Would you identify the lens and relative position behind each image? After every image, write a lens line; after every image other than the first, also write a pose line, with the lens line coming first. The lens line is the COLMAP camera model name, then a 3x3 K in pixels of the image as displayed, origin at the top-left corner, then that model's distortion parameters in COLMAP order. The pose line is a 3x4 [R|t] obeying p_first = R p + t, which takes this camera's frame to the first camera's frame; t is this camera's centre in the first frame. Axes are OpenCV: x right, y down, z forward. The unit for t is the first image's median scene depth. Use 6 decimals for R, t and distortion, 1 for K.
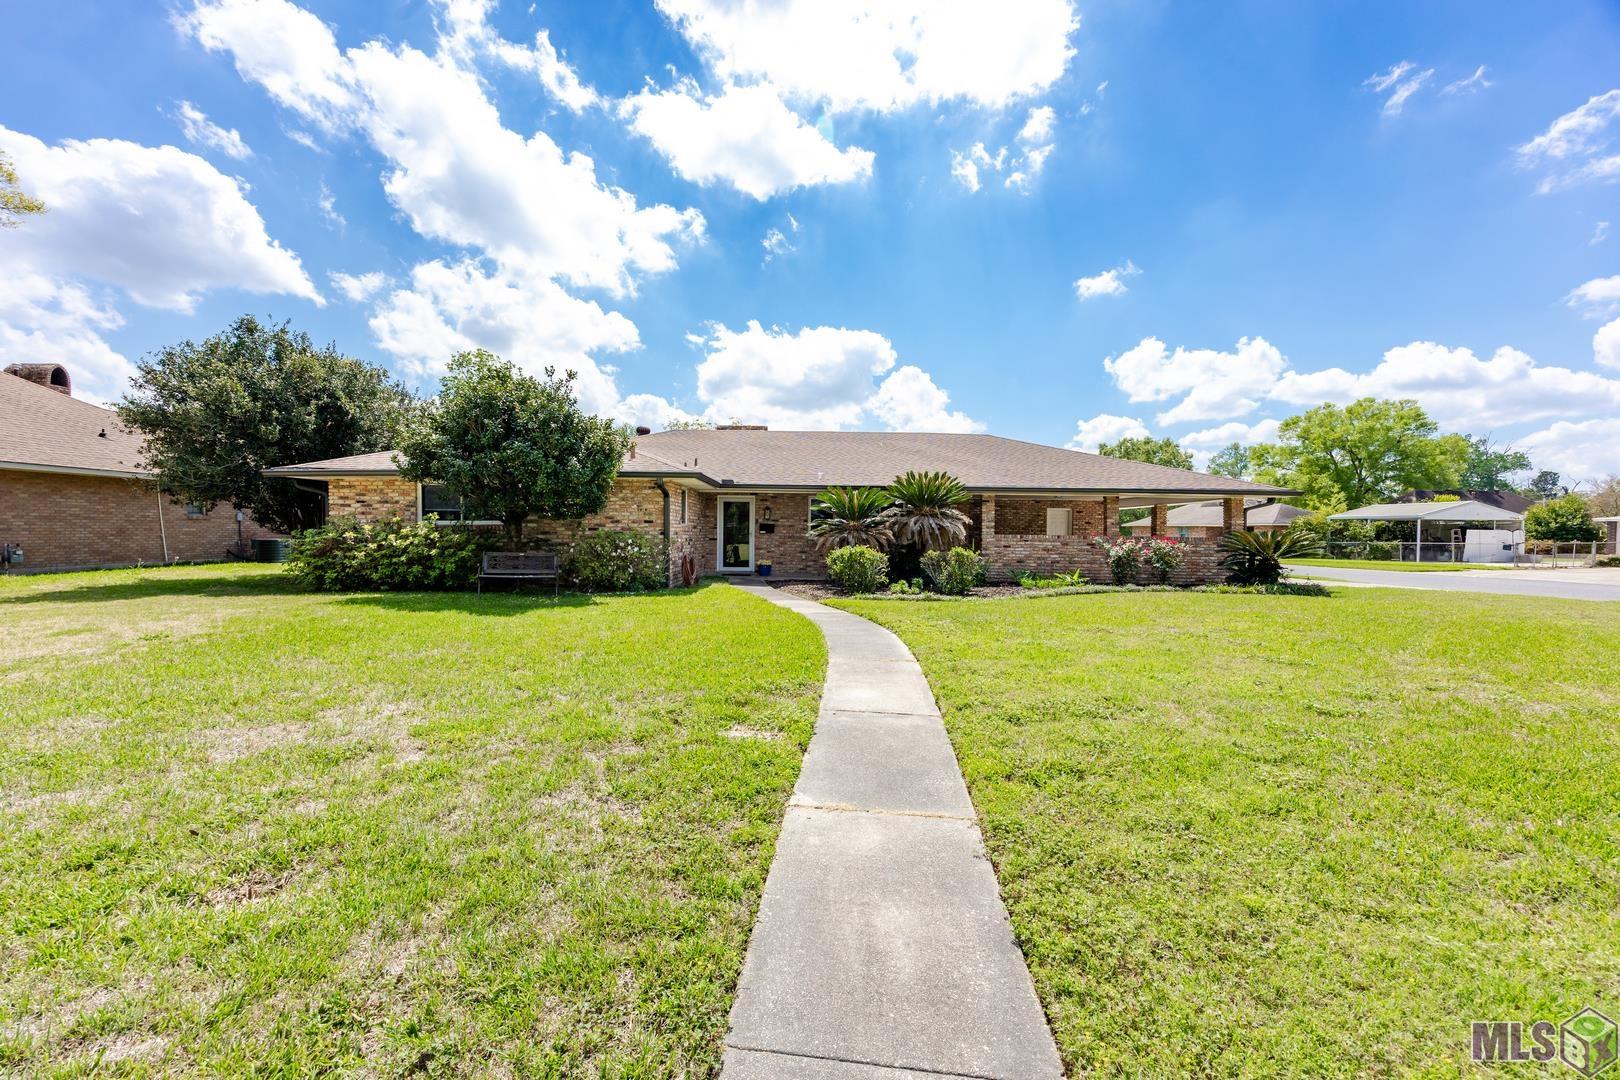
lens RADIAL K [[630.2, 0, 791.3], [0, 630.2, 551.4], [0, 0, 1]] dist [0.001946, -0.000143]
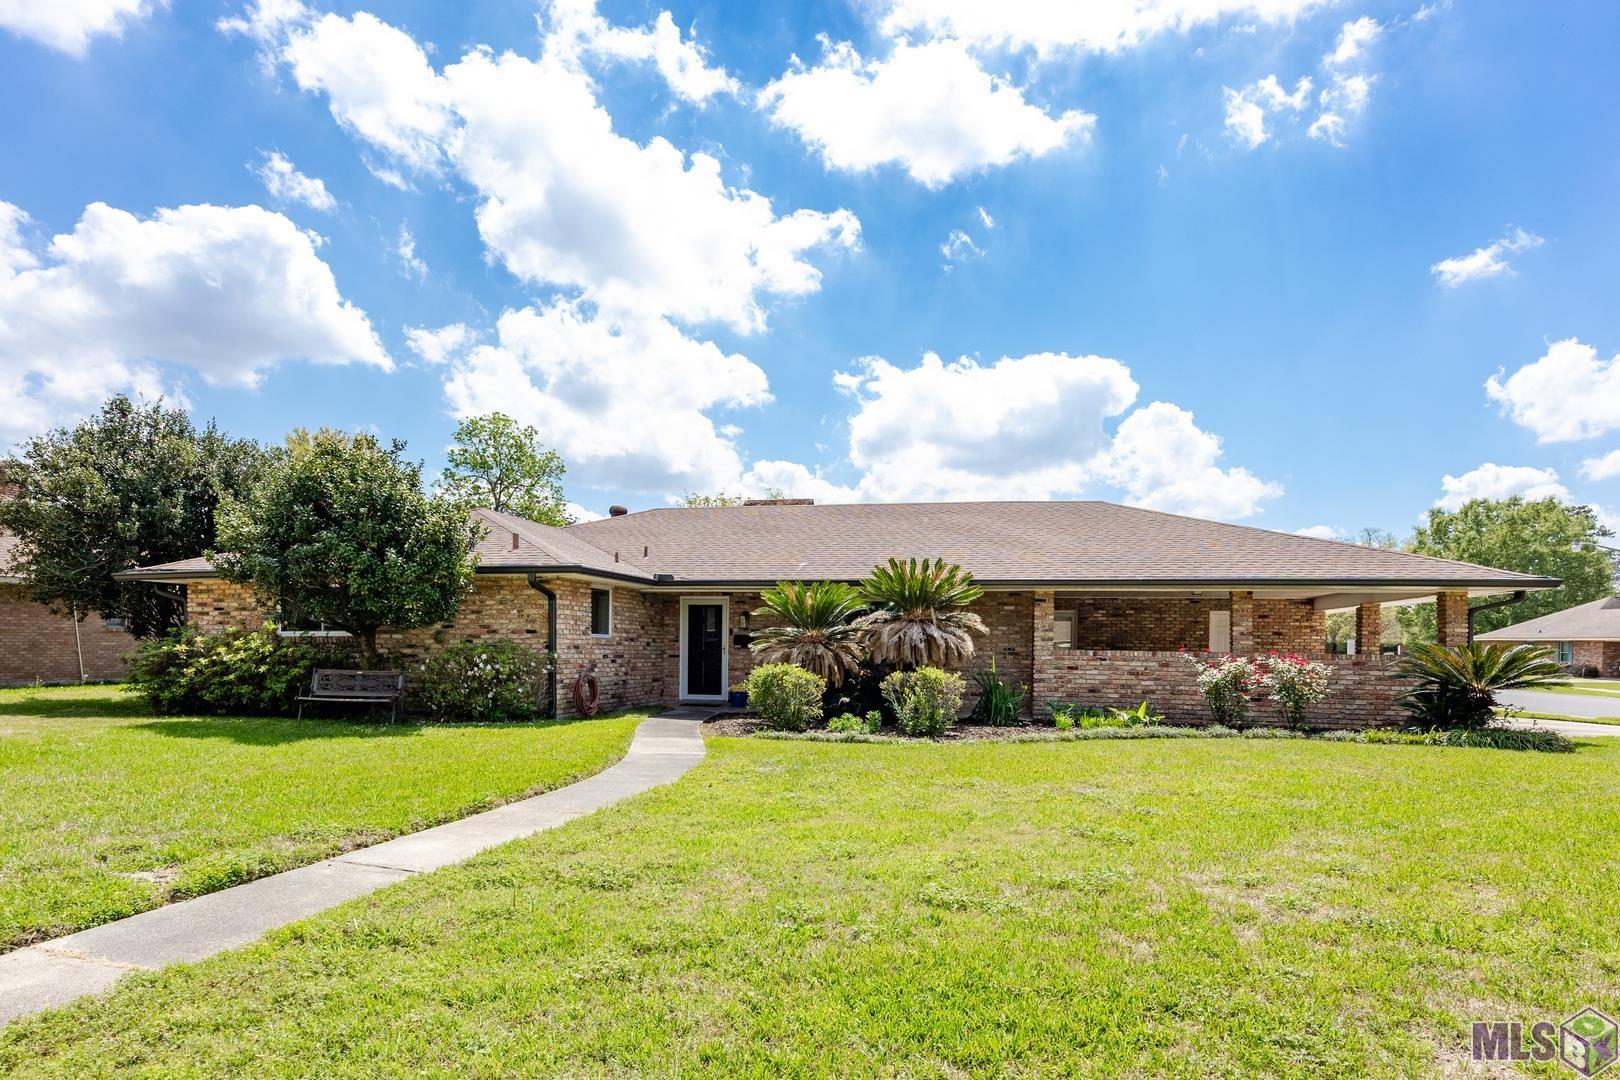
lens RADIAL K [[906.2, 0, 809.8], [0, 906.2, 617.6], [0, 0, 1]] dist [-0.018352, 0.000306]
pose [[0.977812, -0.006560, -0.209380, 0.259283], [-0.007722, 0.997702, -0.067321, 0.005426], [0.209340, 0.067444, 0.975514, 0.001530]]
